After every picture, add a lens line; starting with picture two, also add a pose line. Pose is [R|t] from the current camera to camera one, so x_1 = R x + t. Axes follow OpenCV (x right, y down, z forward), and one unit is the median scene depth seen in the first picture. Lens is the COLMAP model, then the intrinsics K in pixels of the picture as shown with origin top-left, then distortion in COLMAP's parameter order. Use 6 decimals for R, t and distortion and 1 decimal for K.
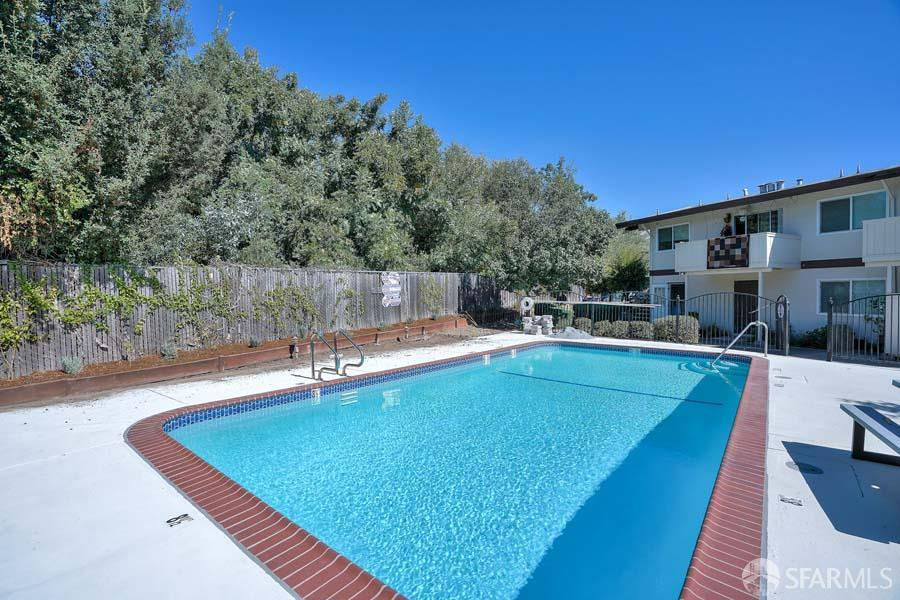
lens RADIAL K [[410.8, 0, 451.1], [0, 410.8, 299.9], [0, 0, 1]] dist [-0.047650, 0.015557]
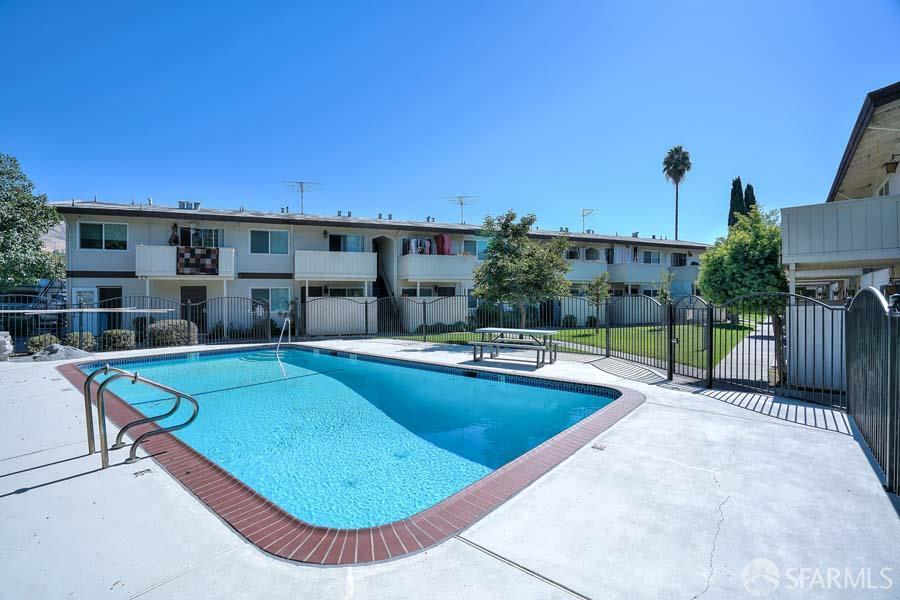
lens RADIAL K [[410.8, 0, 448.0], [0, 410.8, 301.3], [0, 0, 1]] dist [-0.047650, 0.015557]
pose [[0.004769, -0.012591, 0.999909, -0.446309], [0.023779, 0.999639, 0.012475, -0.003400], [-0.999706, 0.023717, 0.005067, 0.313063]]
